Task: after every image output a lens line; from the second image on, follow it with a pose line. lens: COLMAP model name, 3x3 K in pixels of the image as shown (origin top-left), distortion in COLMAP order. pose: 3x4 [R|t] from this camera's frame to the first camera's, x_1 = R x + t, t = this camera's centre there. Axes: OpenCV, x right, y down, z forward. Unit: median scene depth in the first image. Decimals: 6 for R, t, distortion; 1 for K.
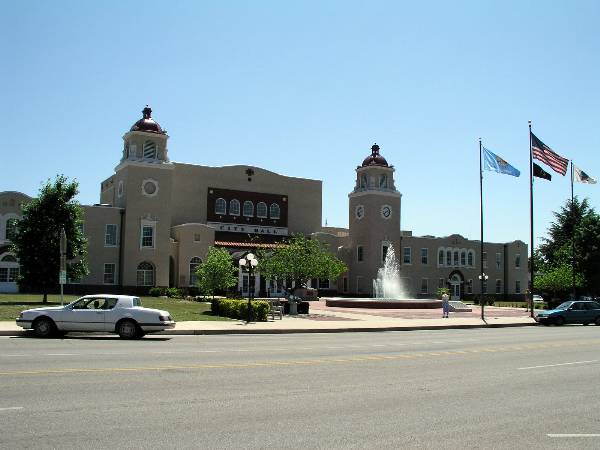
lens RADIAL K [[632.5, 0, 335.5], [0, 632.5, 227.0], [0, 0, 1]] dist [-0.243217, 0.303145]
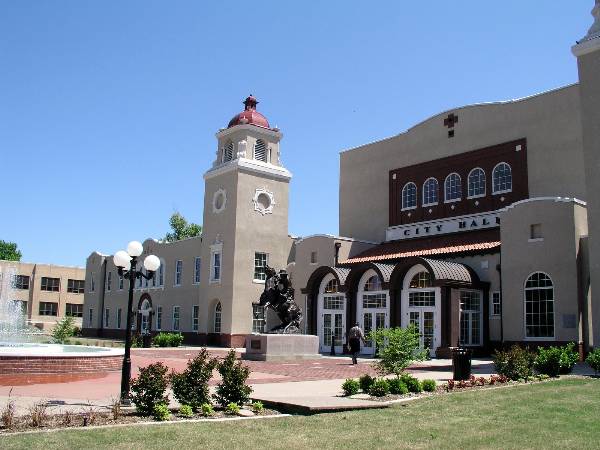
lens RADIAL K [[612.0, 0, 308.8], [0, 612.0, 235.4], [0, 0, 1]] dist [-0.236452, 0.263430]
pose [[0.097432, -0.174206, -0.979877, 0.338502], [0.067507, 0.983451, -0.168129, 0.087231], [0.992950, -0.049767, 0.107579, 0.831254]]
